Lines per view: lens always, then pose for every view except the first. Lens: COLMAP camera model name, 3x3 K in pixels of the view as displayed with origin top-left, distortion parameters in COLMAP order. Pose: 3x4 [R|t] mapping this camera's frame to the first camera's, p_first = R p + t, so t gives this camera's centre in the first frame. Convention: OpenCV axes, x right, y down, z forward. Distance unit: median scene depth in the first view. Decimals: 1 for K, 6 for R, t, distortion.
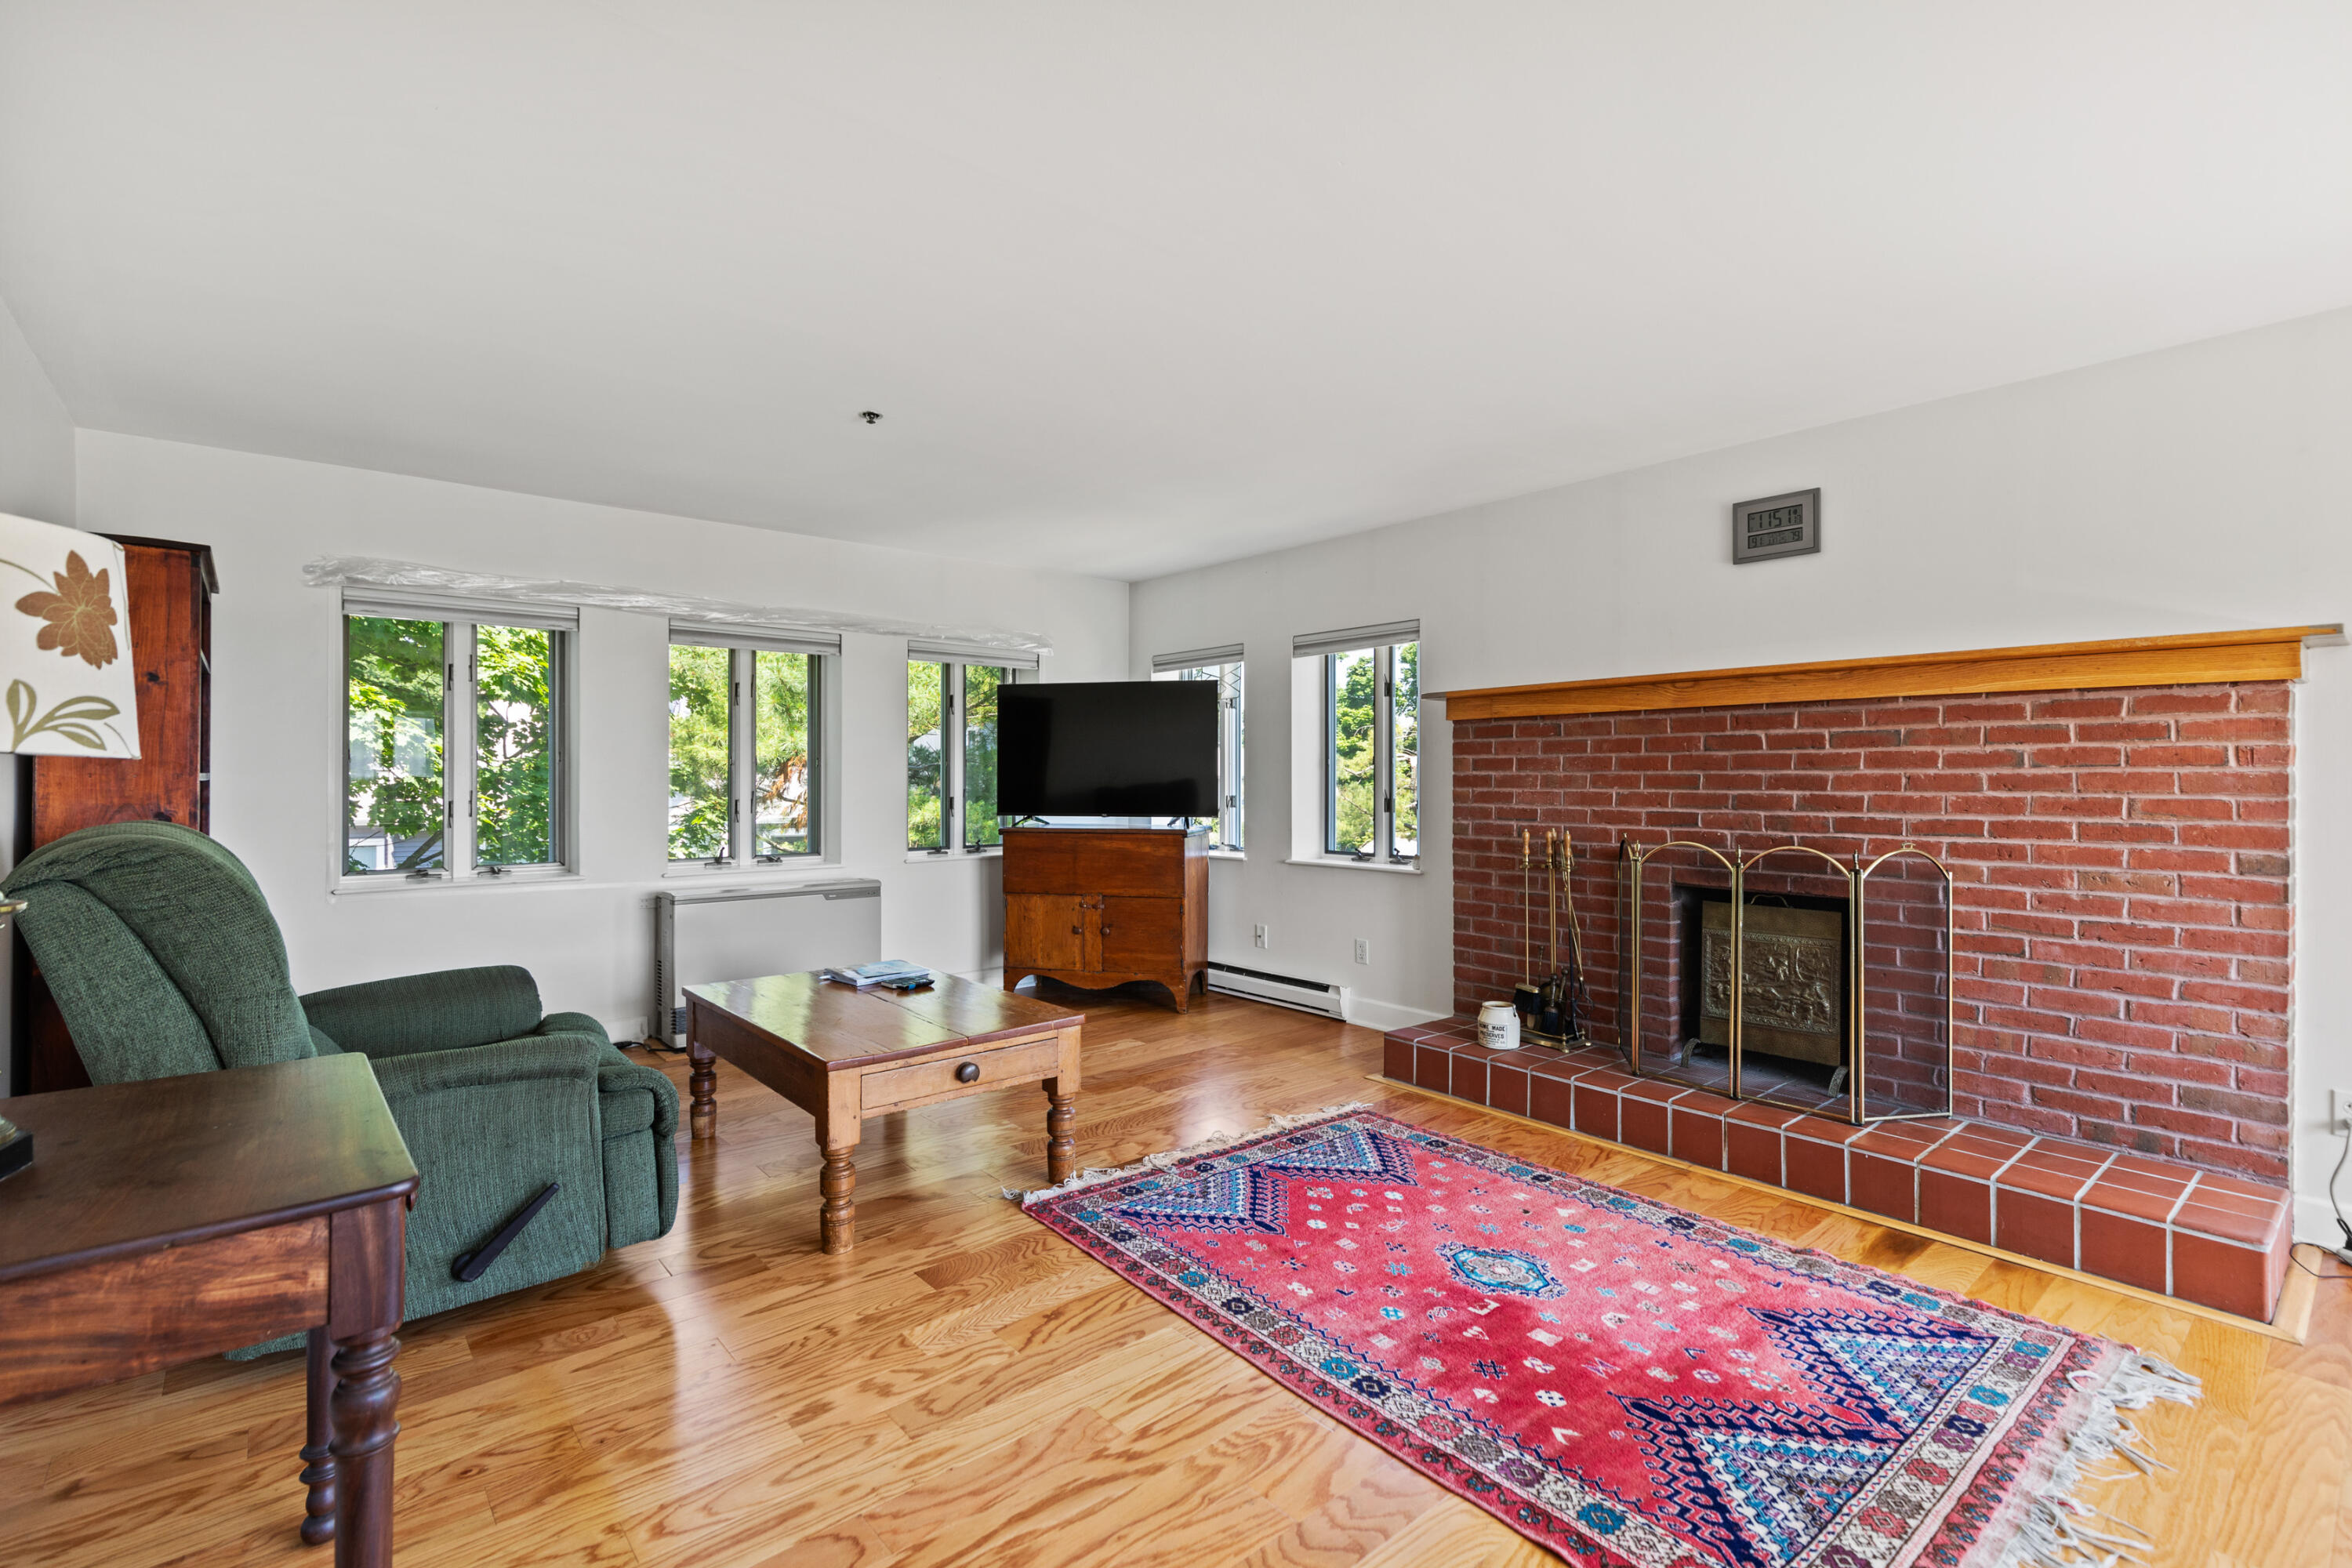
lens RADIAL K [[1064.6, 0, 1200.9], [0, 1064.6, 781.4], [0, 0, 1]] dist [0.011515, -0.002630]
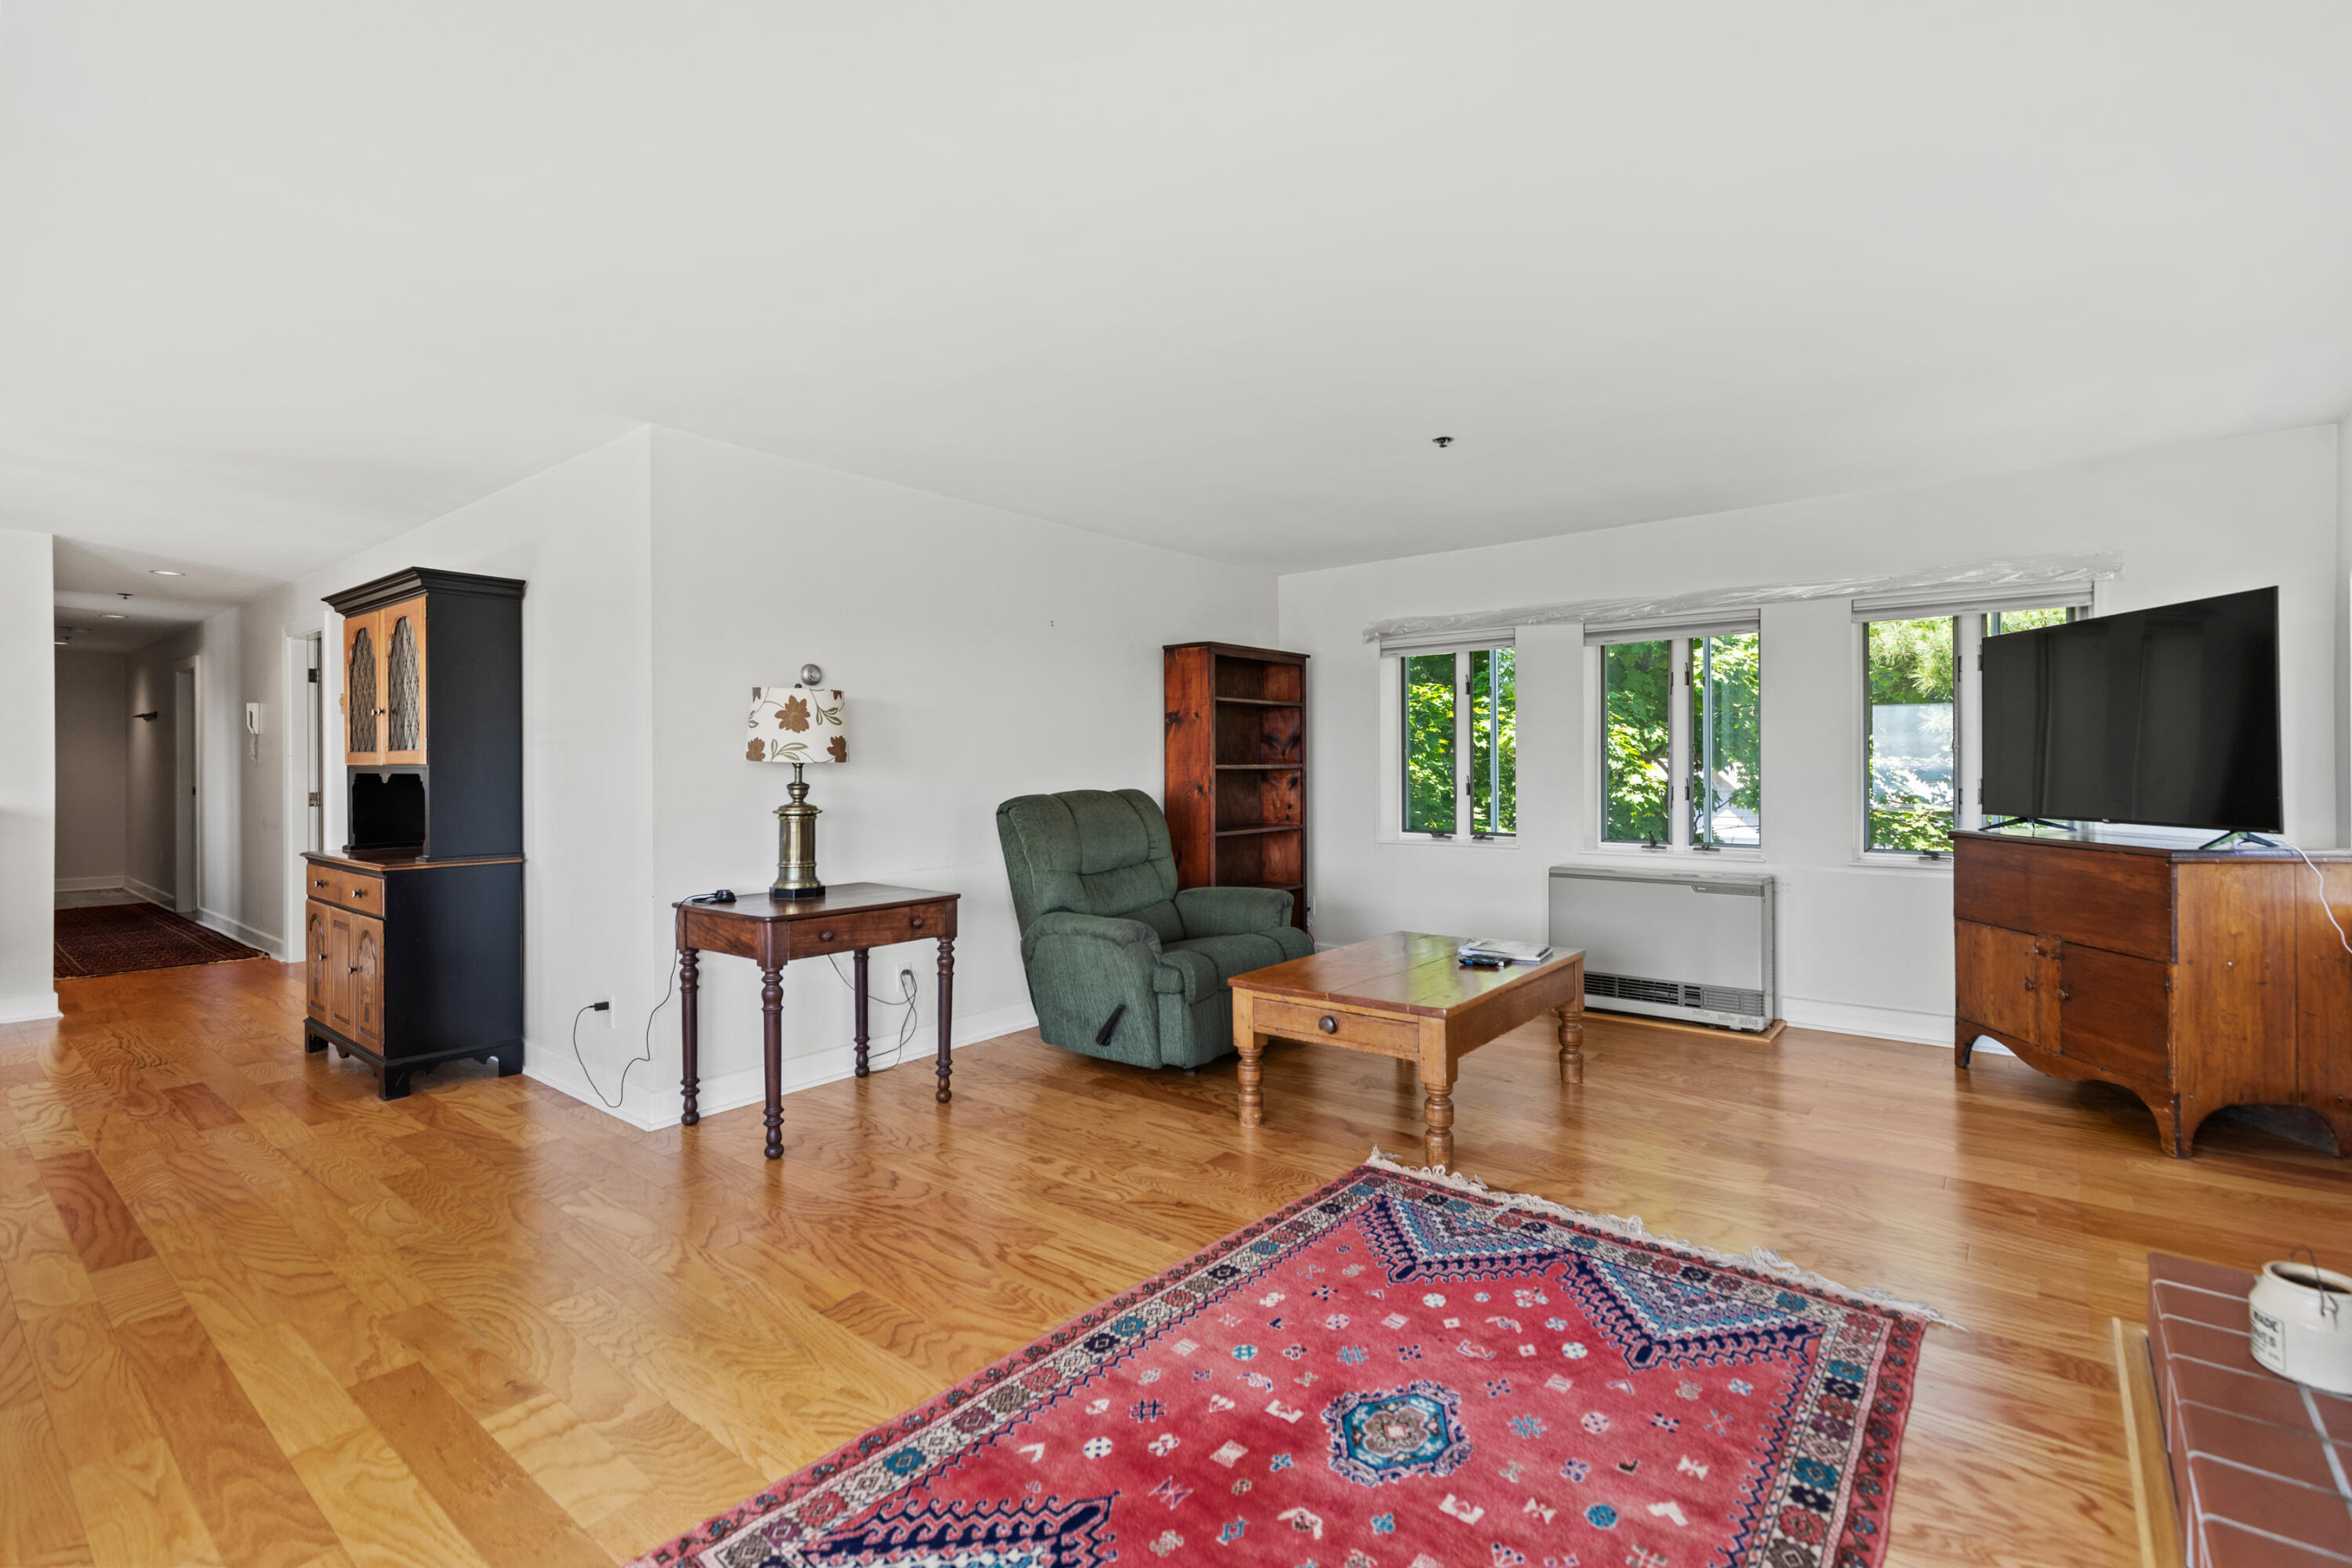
lens RADIAL K [[1064.6, 0, 1193.2], [0, 1064.6, 770.8], [0, 0, 1]] dist [0.011515, -0.002630]
pose [[0.181367, 0.002039, -0.983413, 0.806322], [0.001816, 0.999995, 0.002408, -0.001925], [0.983414, -0.002222, 0.181362, 0.596041]]
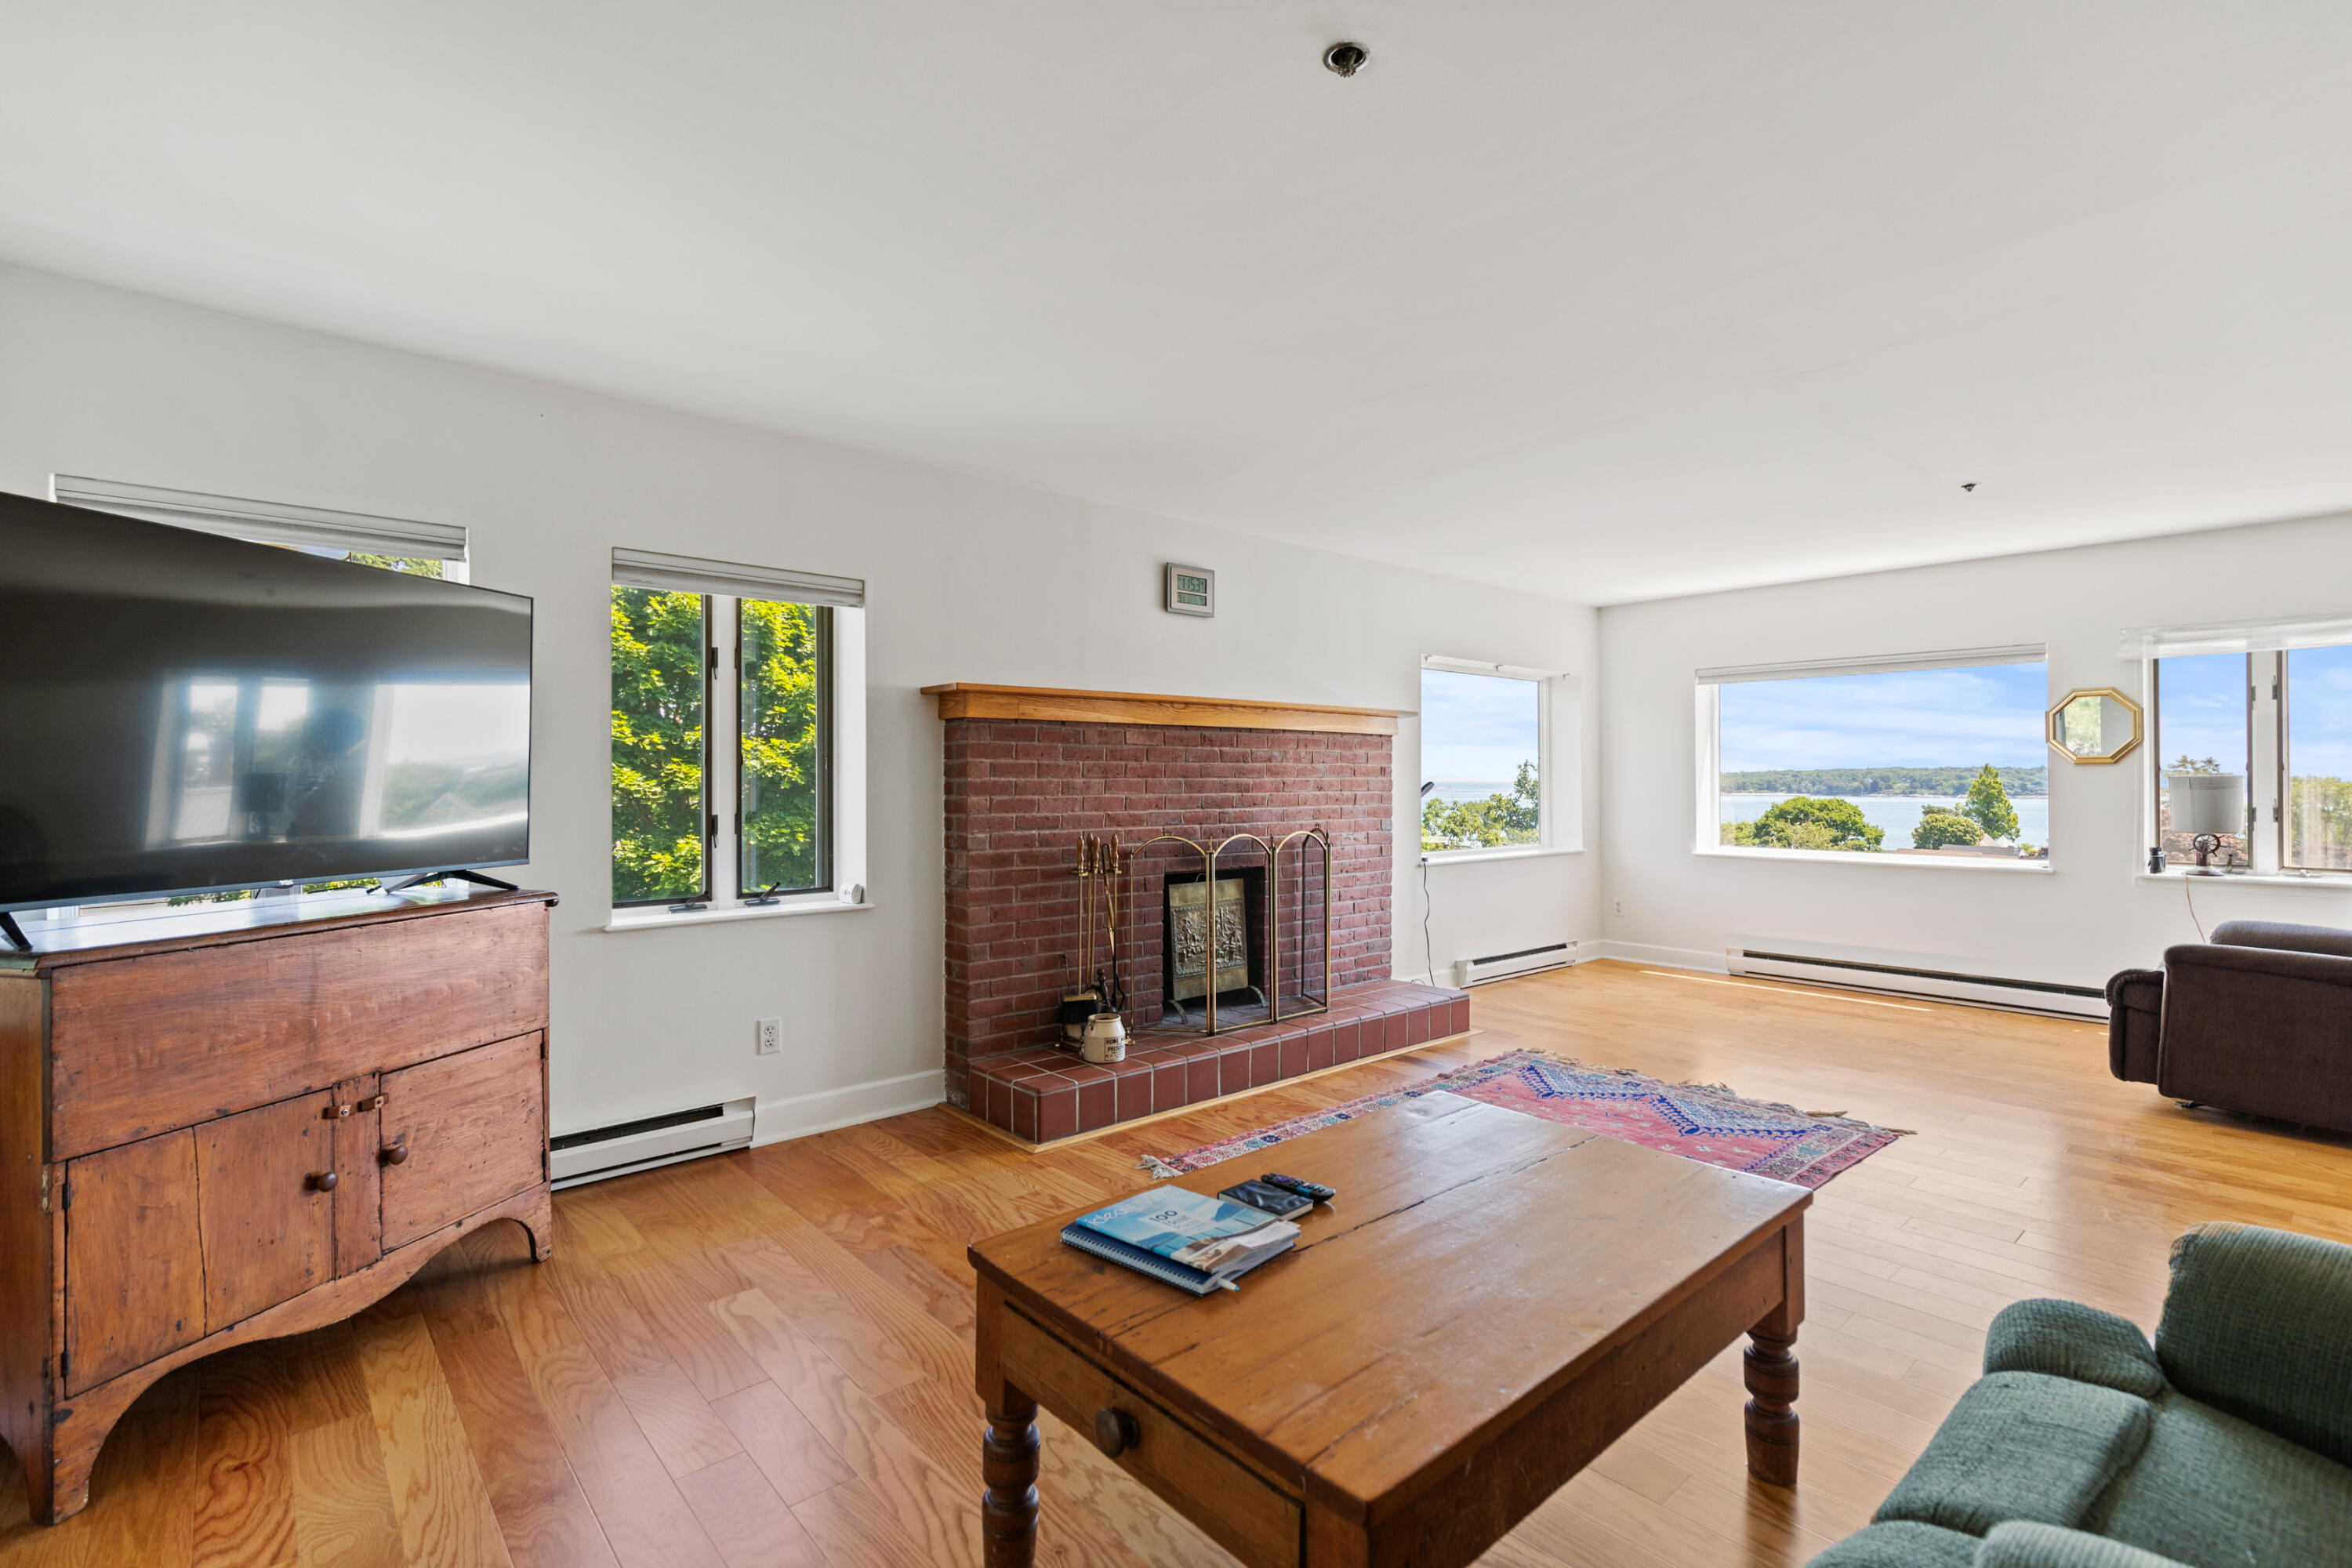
lens RADIAL K [[1064.6, 0, 1198.4], [0, 1064.6, 771.5], [0, 0, 1]] dist [0.011515, -0.002630]
pose [[-0.009382, 0.007370, 0.999929, -0.890081], [0.005489, 0.999958, -0.007319, -0.009517], [-0.999941, 0.005420, -0.009422, 1.181789]]
